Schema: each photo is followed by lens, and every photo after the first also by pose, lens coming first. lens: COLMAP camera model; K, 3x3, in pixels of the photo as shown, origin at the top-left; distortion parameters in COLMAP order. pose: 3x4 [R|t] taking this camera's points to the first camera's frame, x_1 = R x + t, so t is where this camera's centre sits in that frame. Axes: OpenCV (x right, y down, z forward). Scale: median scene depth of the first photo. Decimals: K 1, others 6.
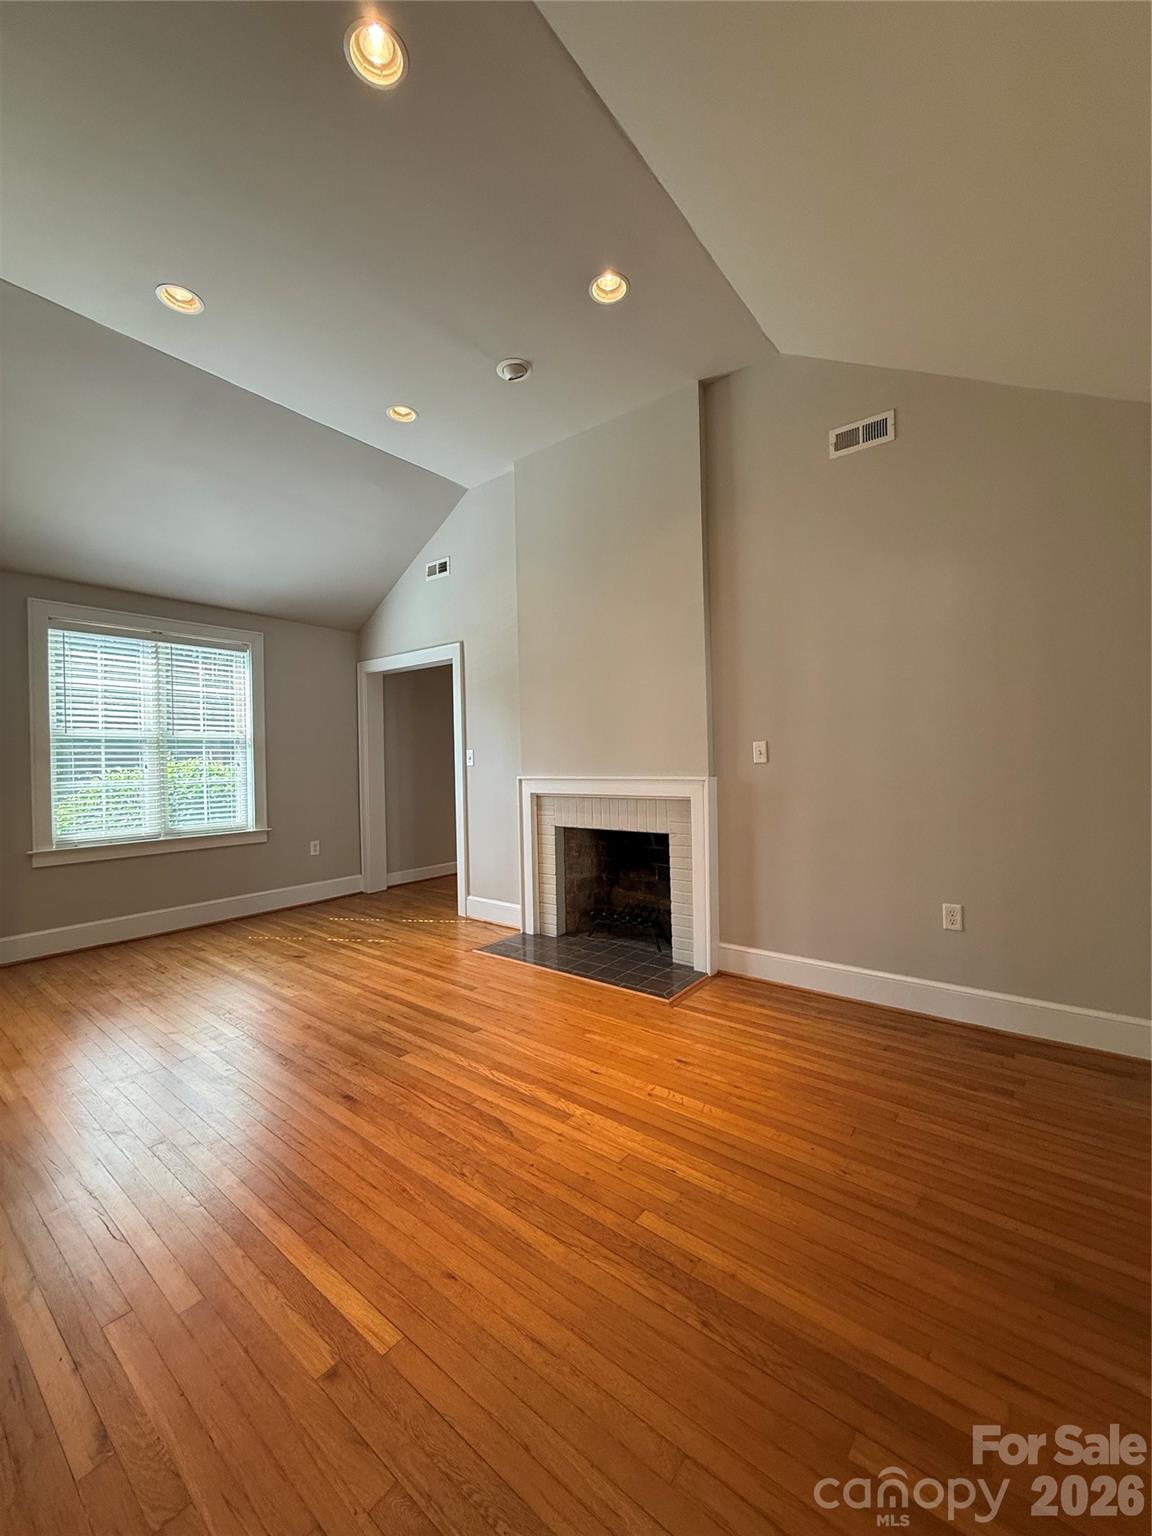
lens RADIAL K [[613.8, 0, 577.4], [0, 613.8, 768.1], [0, 0, 1]] dist [0.000933, -0.000846]
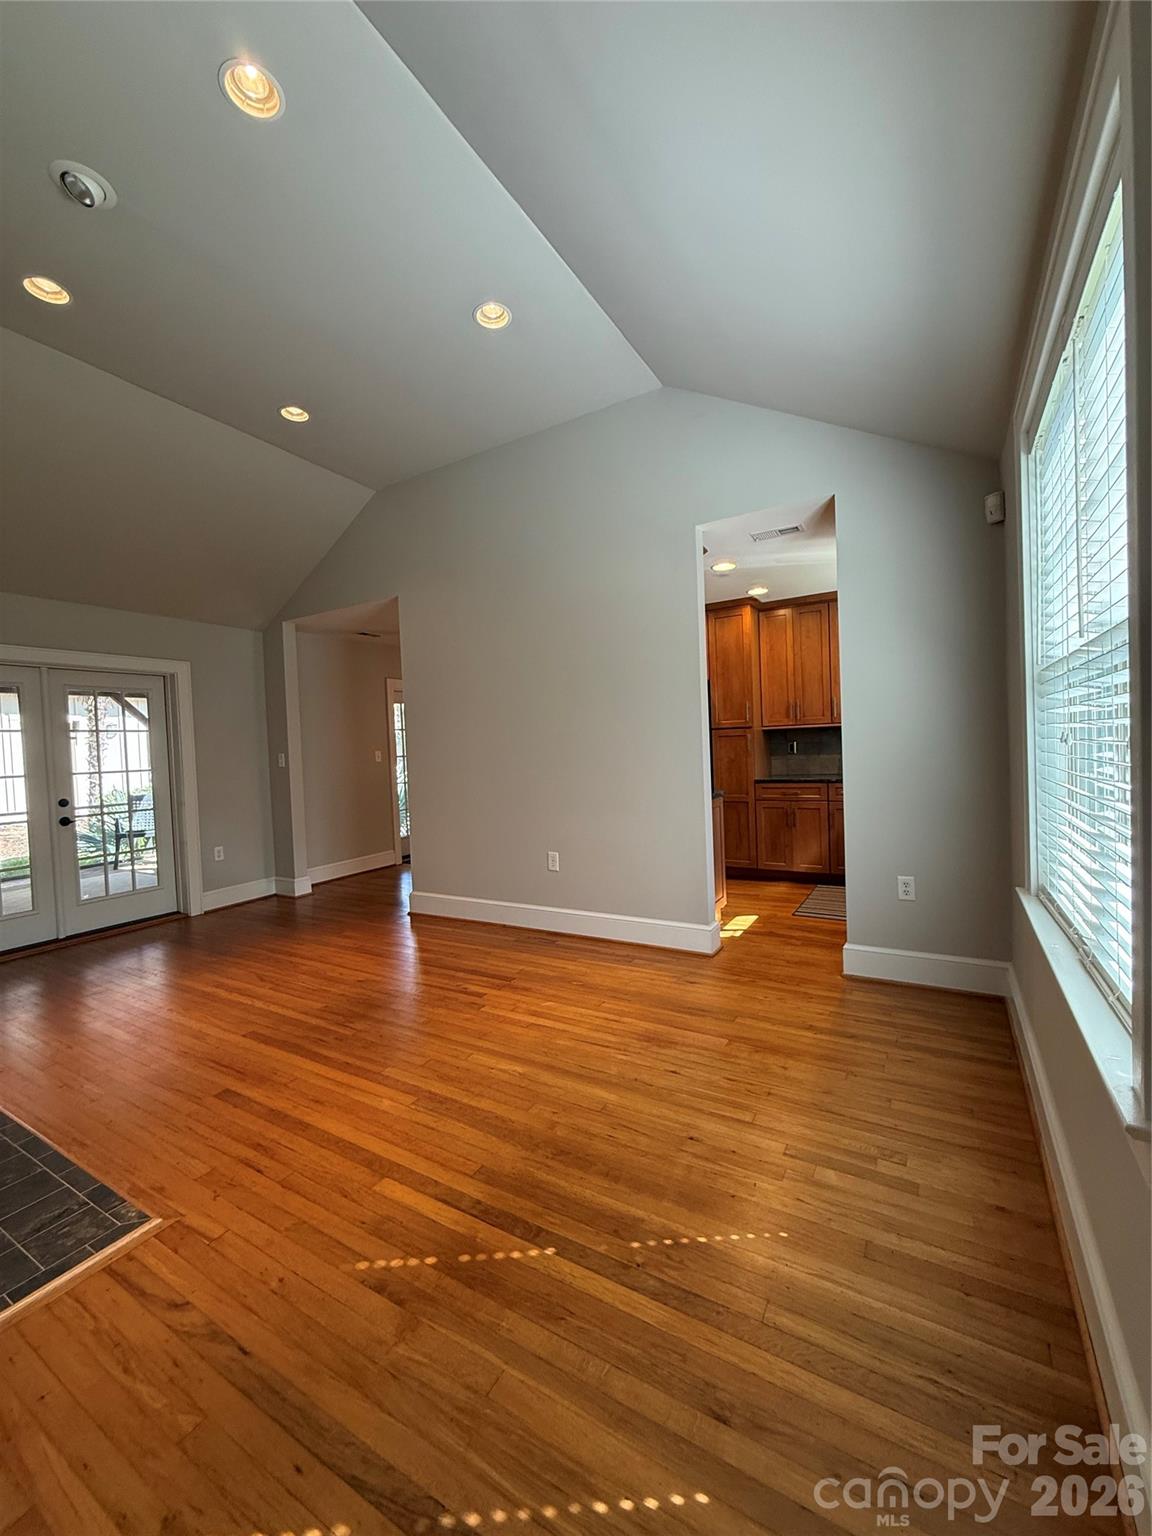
lens RADIAL K [[613.8, 0, 575.0], [0, 613.8, 772.7], [0, 0, 1]] dist [0.000933, -0.000846]
pose [[-0.990082, 0.063757, -0.125187, -0.450947], [0.056621, 0.996606, 0.059760, -0.022993], [0.128573, 0.052079, -0.990332, 1.544263]]
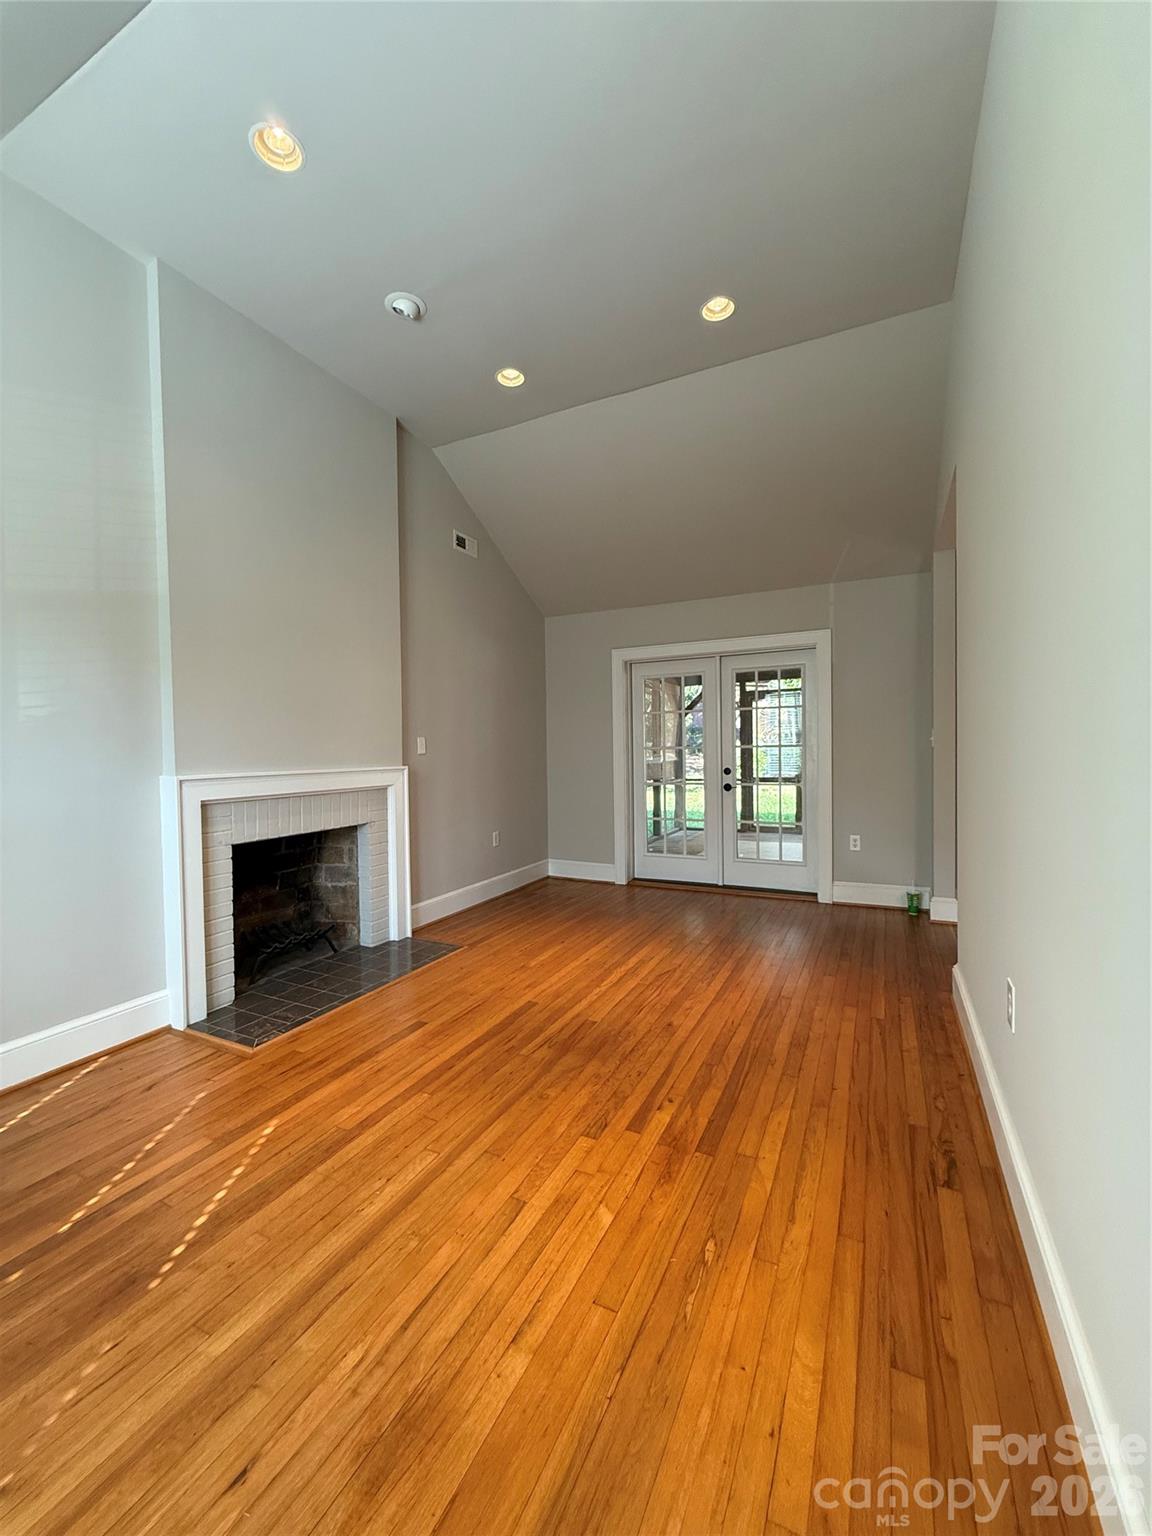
lens RADIAL K [[613.8, 0, 574.7], [0, 613.8, 766.5], [0, 0, 1]] dist [0.000933, -0.000846]
pose [[-0.203145, -0.004193, 0.979140, -0.905144], [0.034704, 0.999332, 0.011480, 0.012396], [-0.978533, 0.036312, -0.202864, 0.850307]]
